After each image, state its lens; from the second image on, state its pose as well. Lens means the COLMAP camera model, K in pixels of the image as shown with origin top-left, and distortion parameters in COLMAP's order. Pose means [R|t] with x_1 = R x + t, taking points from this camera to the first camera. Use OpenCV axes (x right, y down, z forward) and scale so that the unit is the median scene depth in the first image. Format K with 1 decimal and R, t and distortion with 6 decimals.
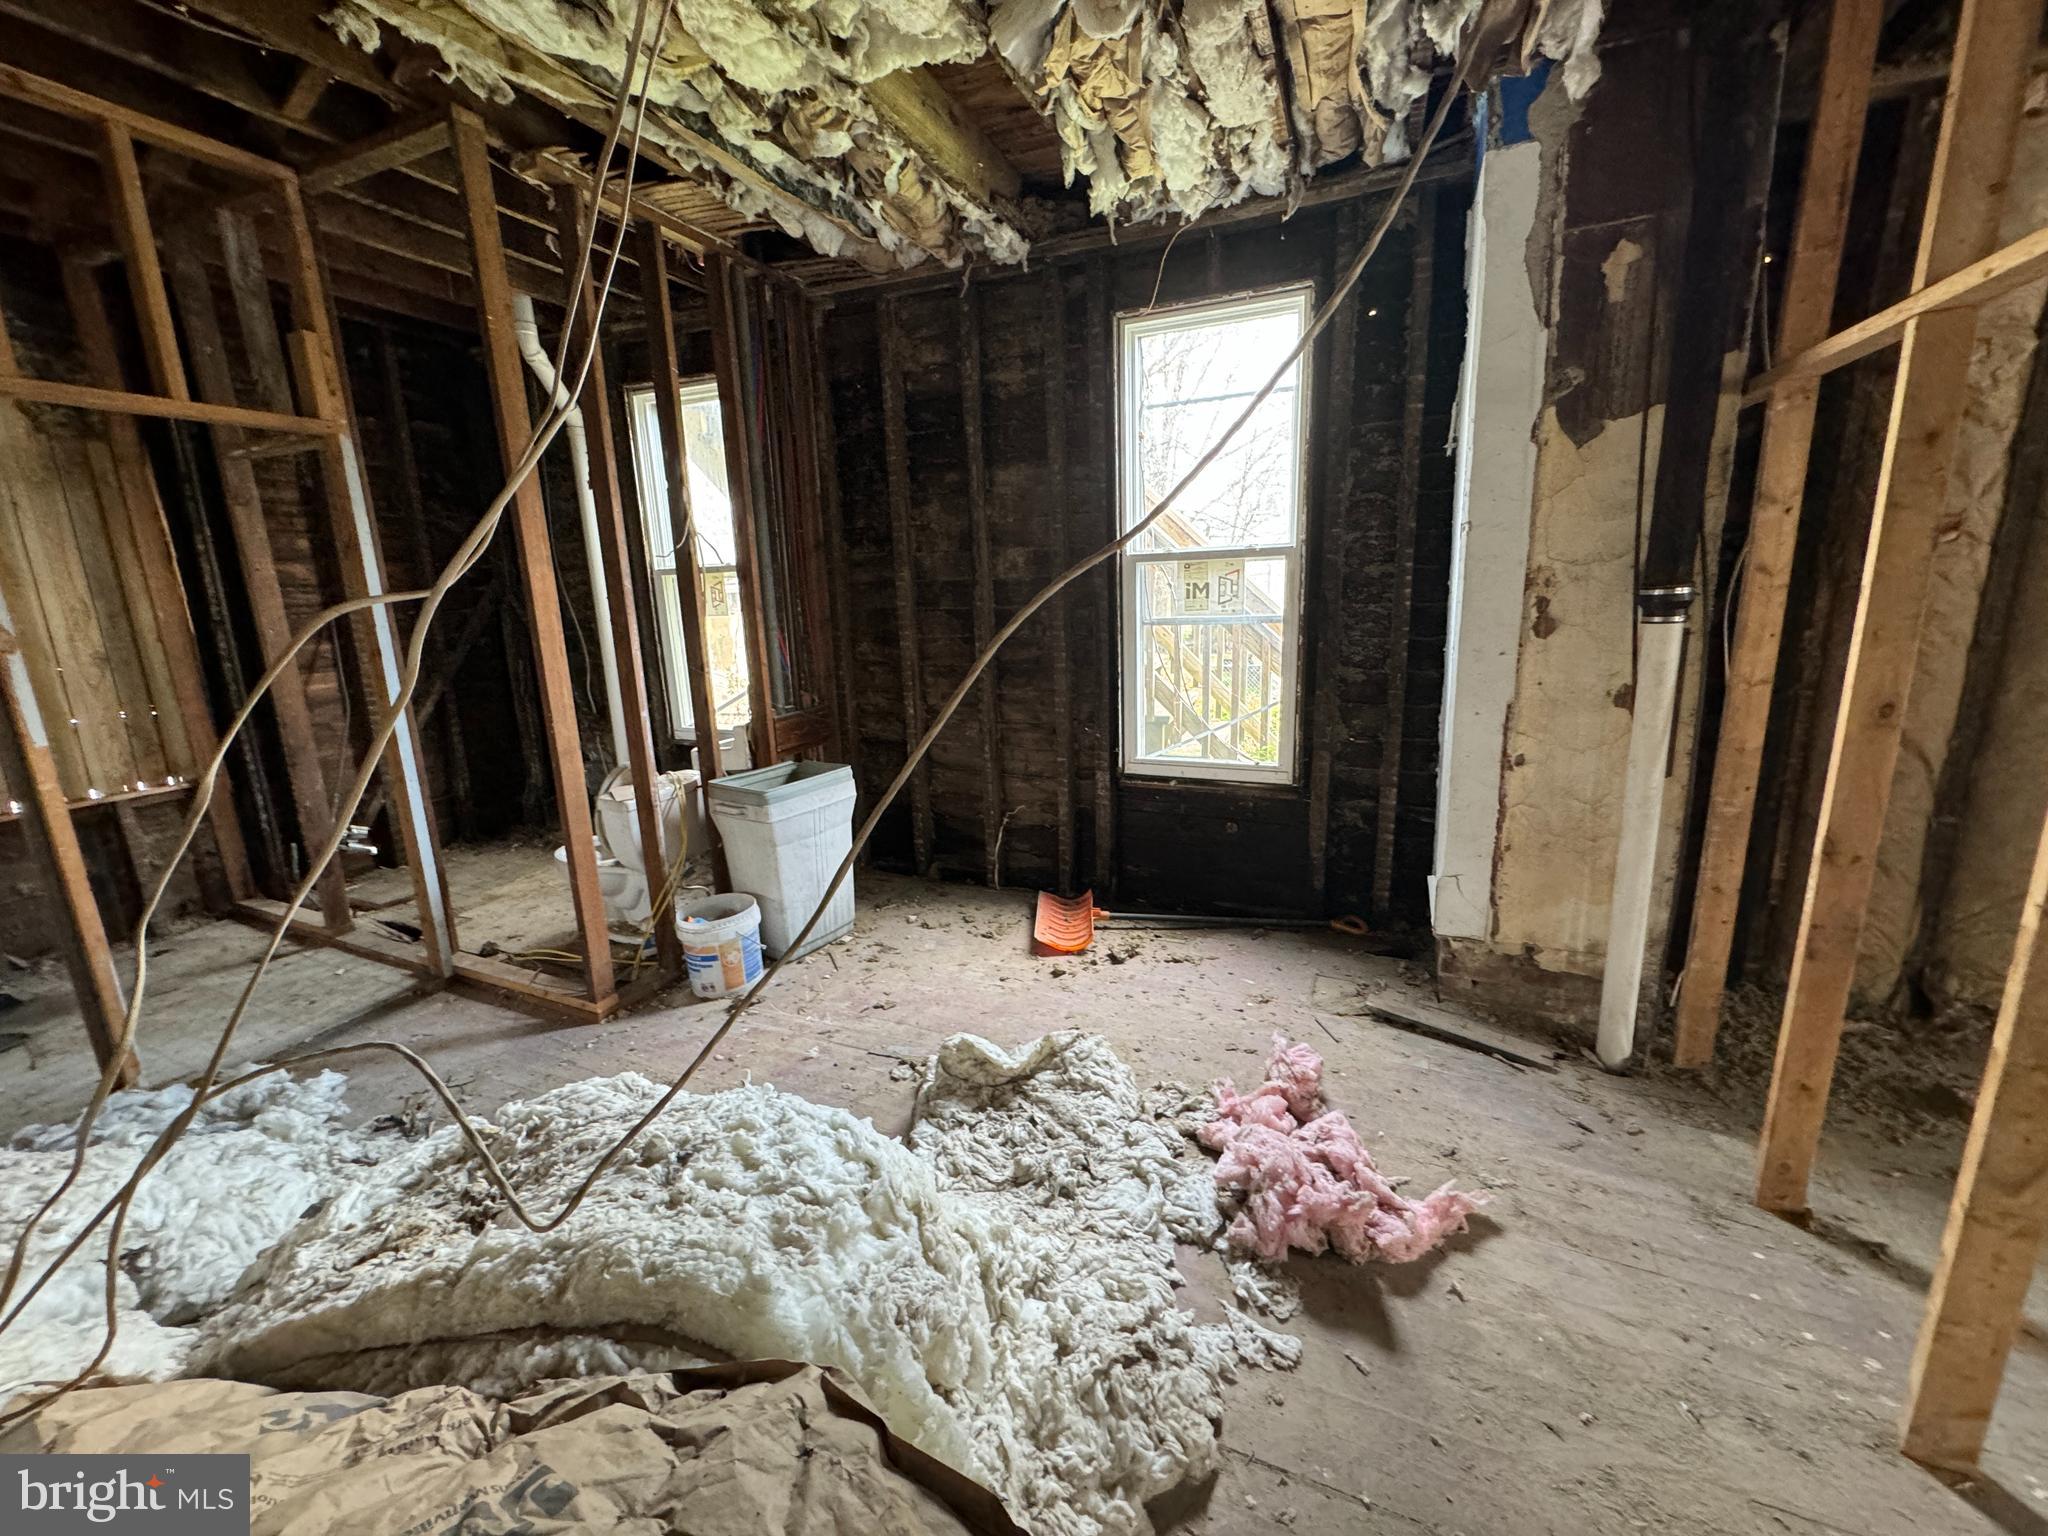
lens RADIAL K [[814.1, 0, 1021.9], [0, 814.1, 770.1], [0, 0, 1]] dist [-0.002449, 0.000387]
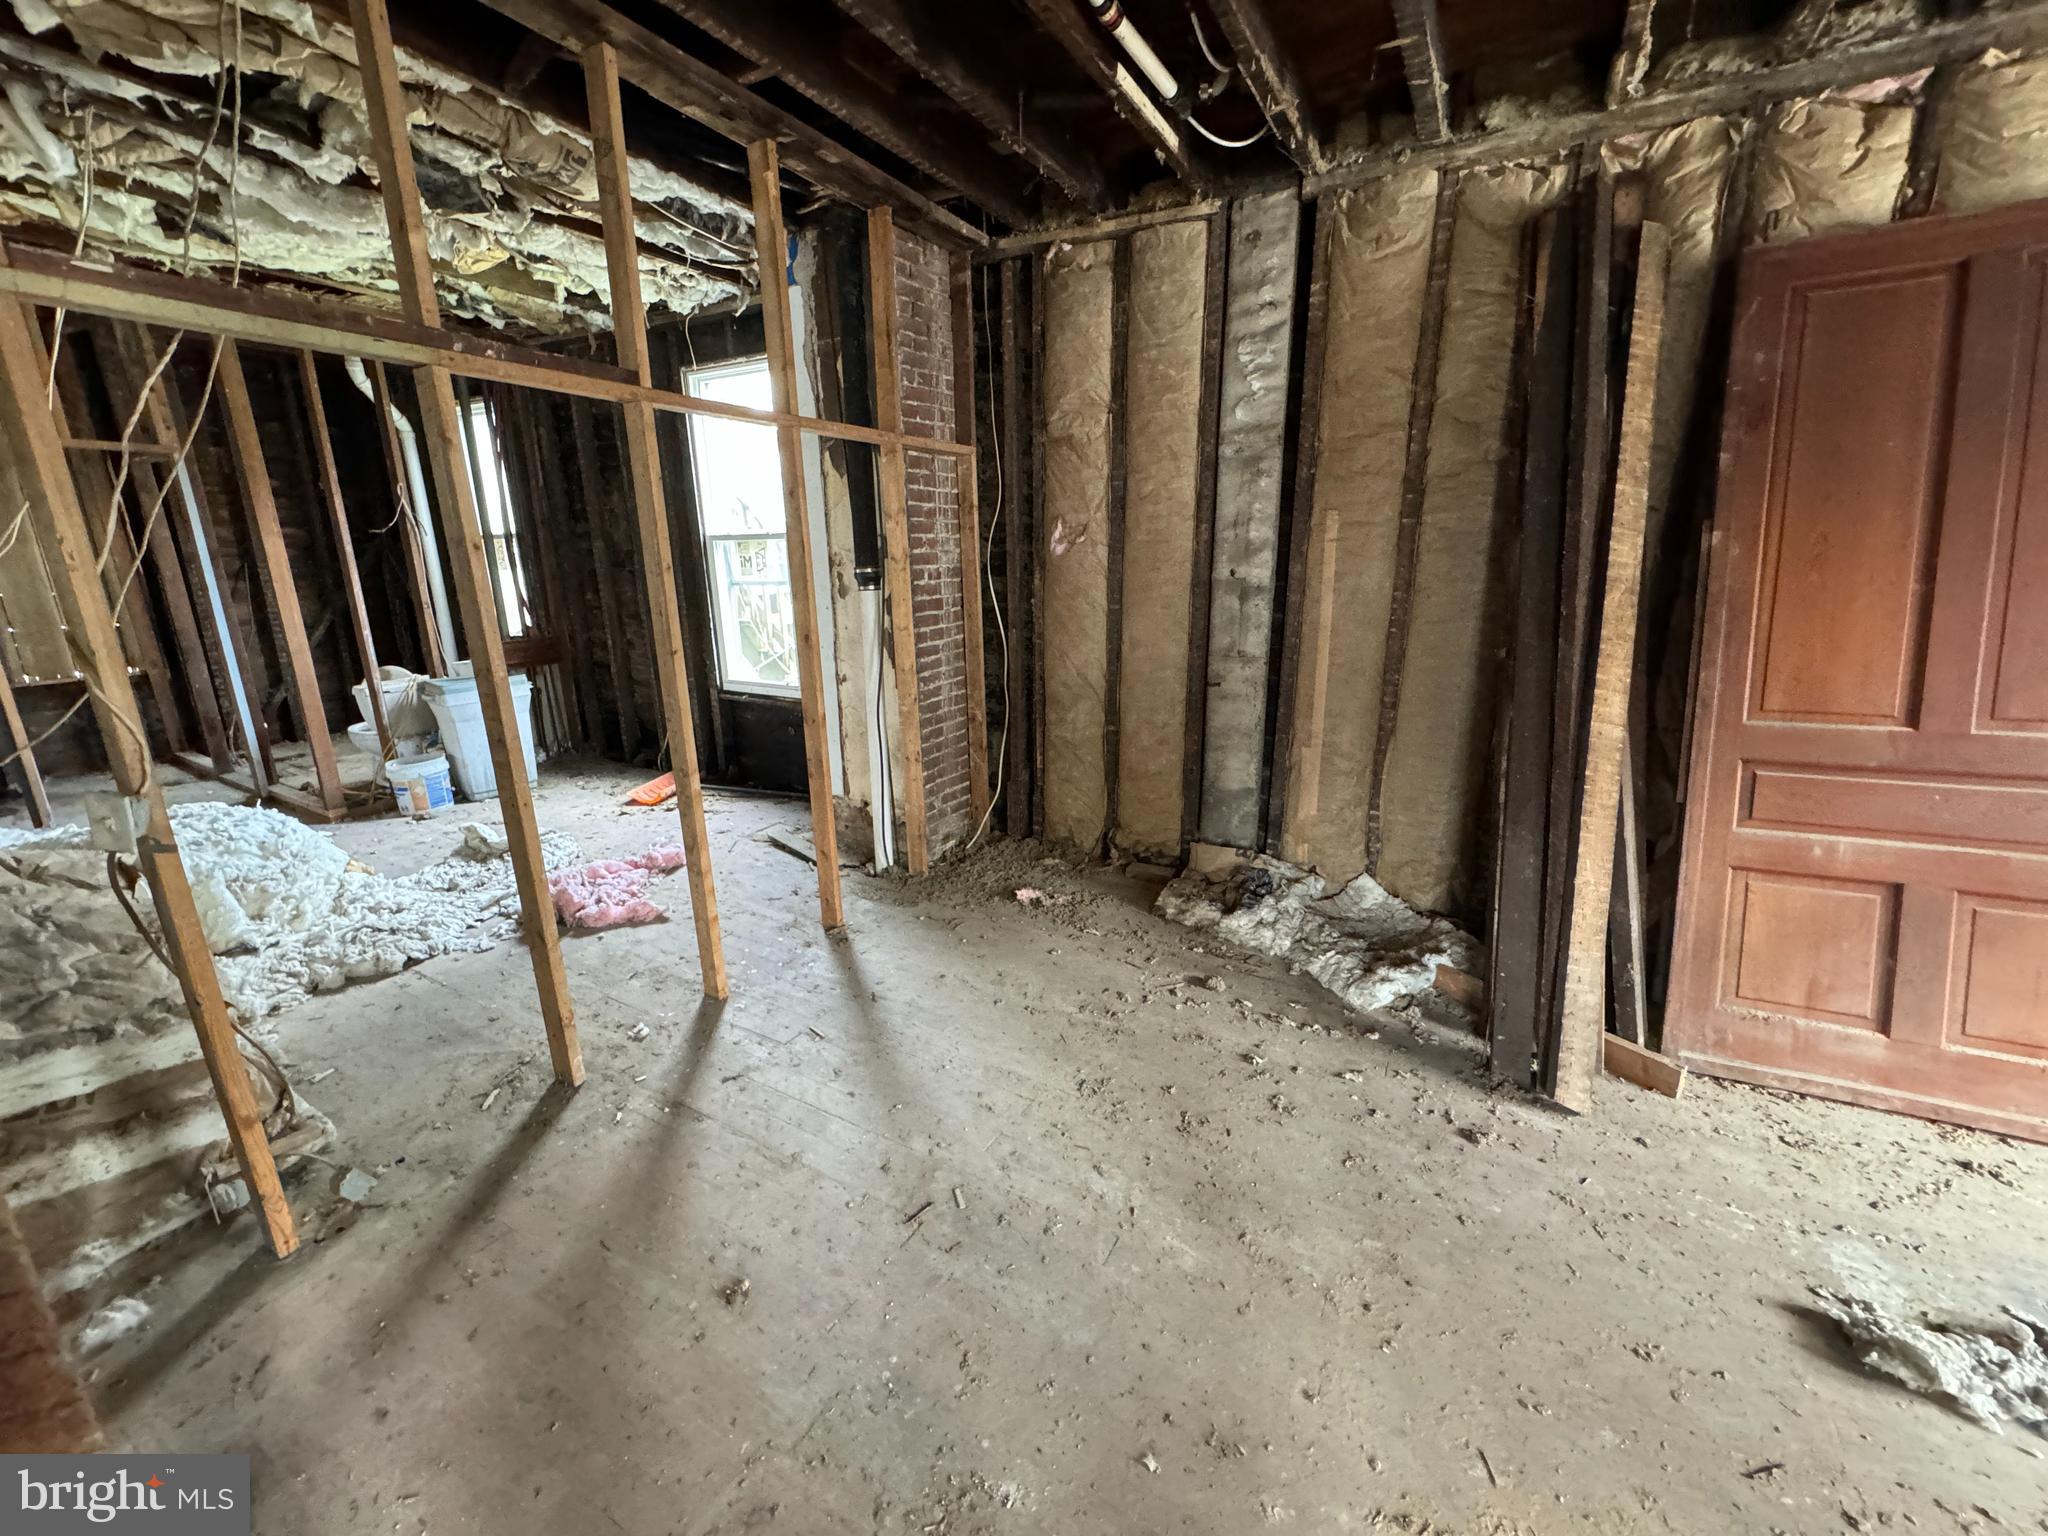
lens RADIAL K [[814.1, 0, 1021.9], [0, 814.1, 770.1], [0, 0, 1]] dist [-0.002449, 0.000387]
pose [[0.994205, 0.050251, -0.095038, 0.980328], [-0.045860, 0.997802, 0.047837, 0.065035], [0.097233, -0.043201, 0.994324, -0.459832]]
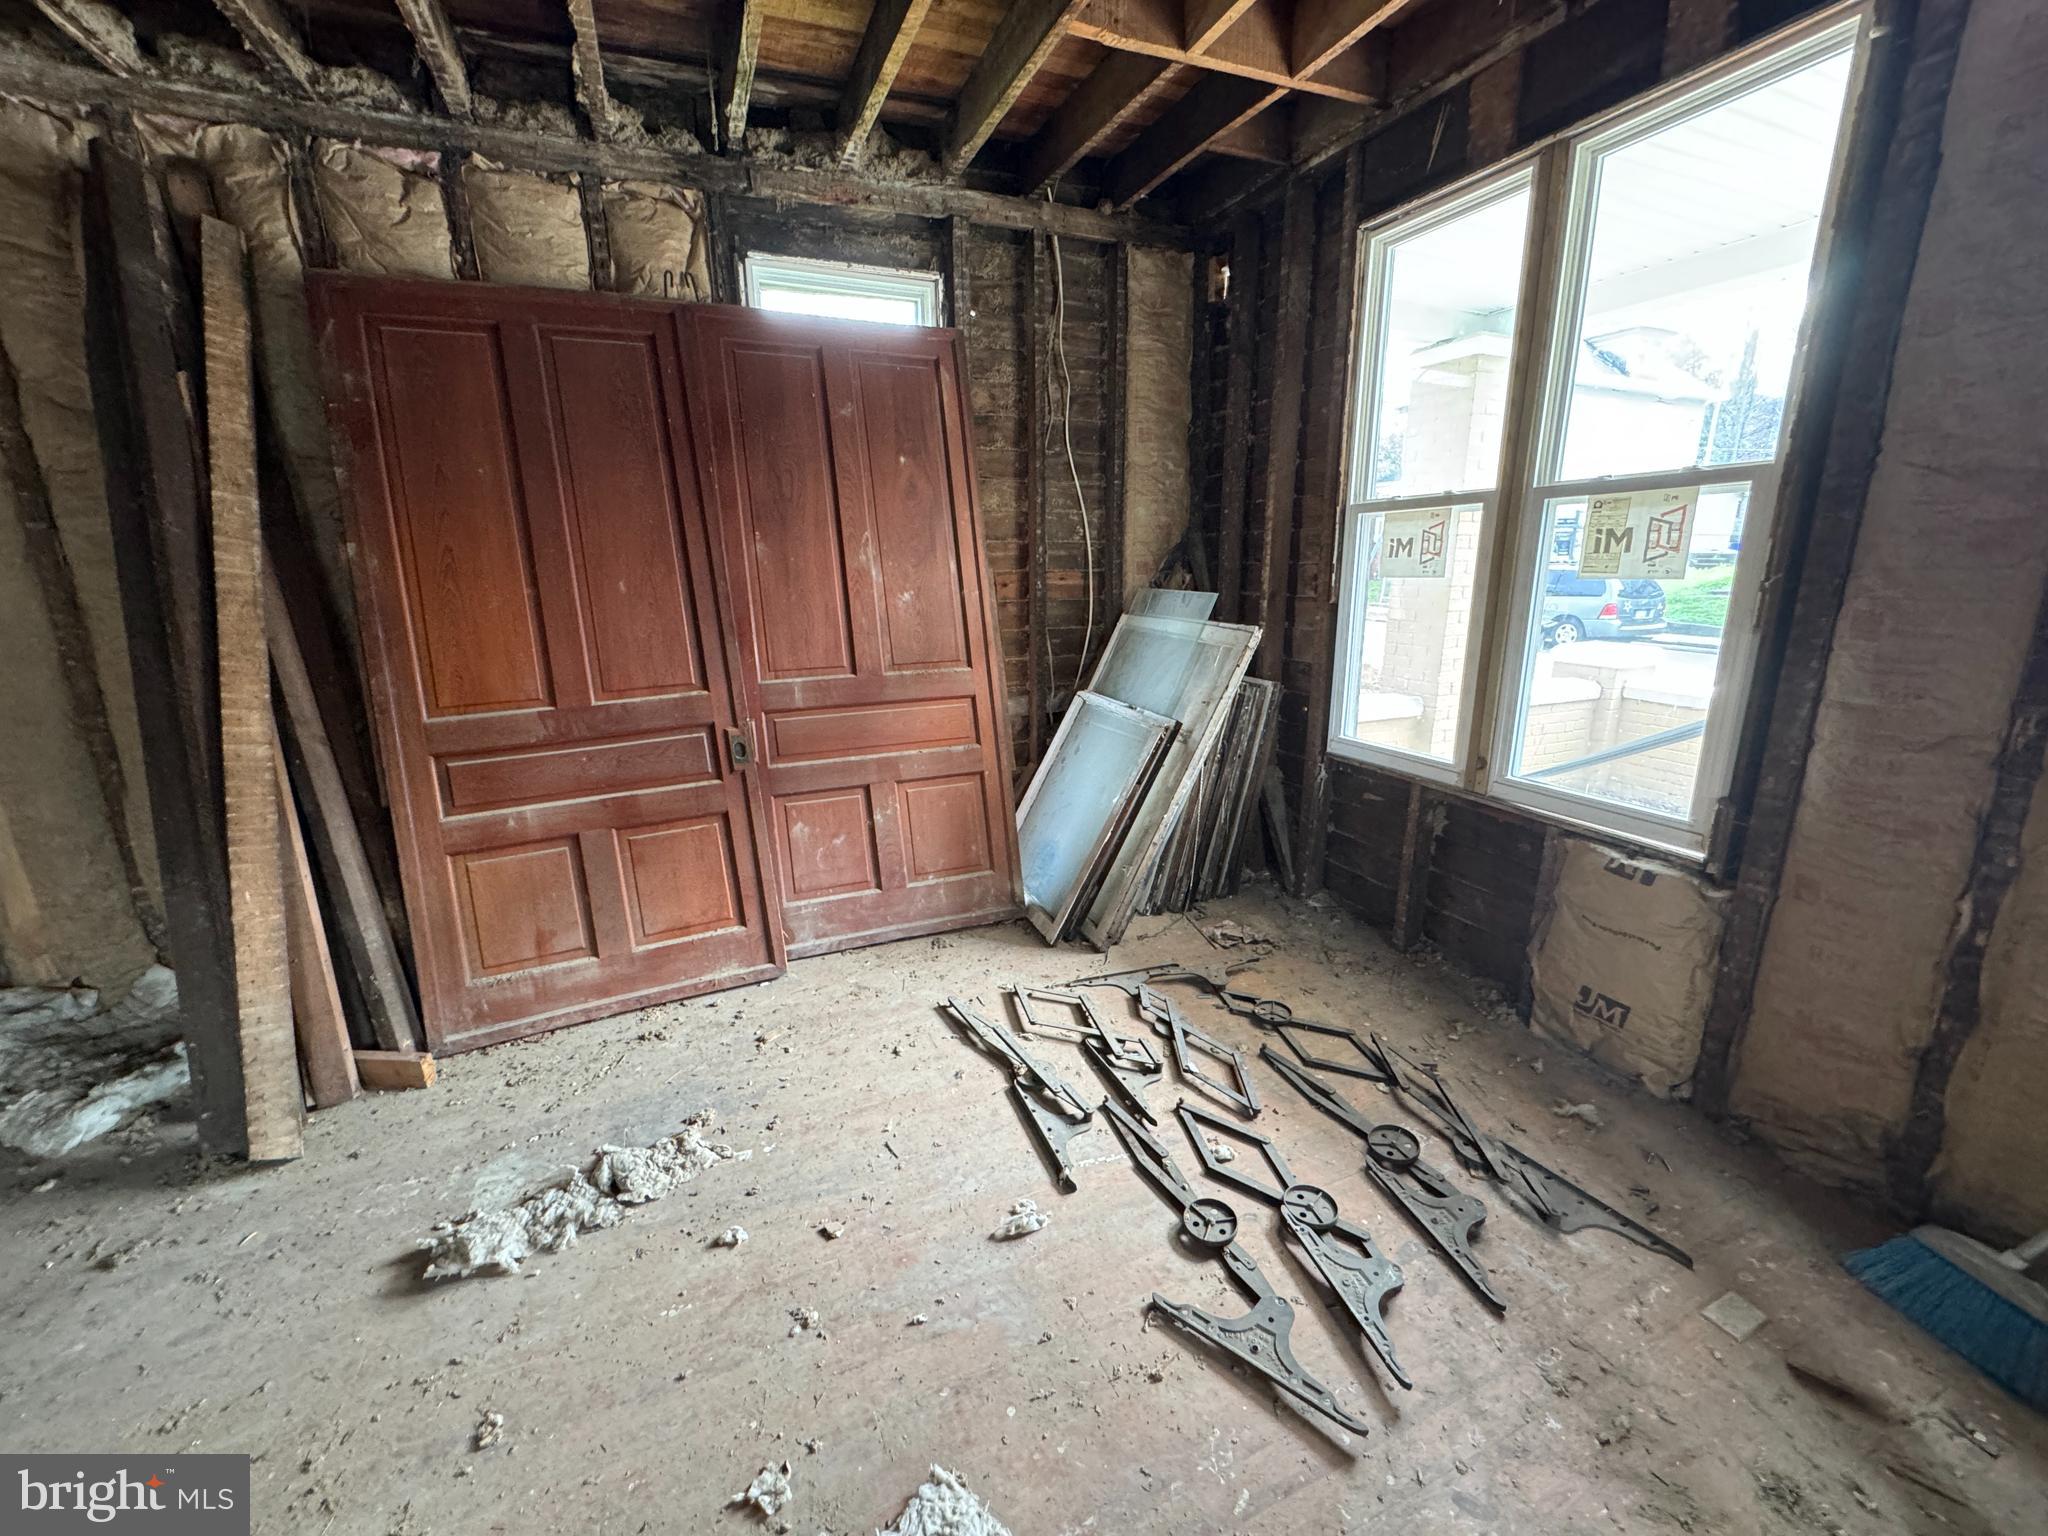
lens RADIAL K [[814.1, 0, 1021.9], [0, 814.1, 770.1], [0, 0, 1]] dist [-0.002449, 0.000387]
pose [[0.679727, -0.155090, 0.716881, 1.402656], [0.147783, 0.986303, 0.073253, 0.103941], [-0.718423, 0.056151, 0.693337, -0.631197]]
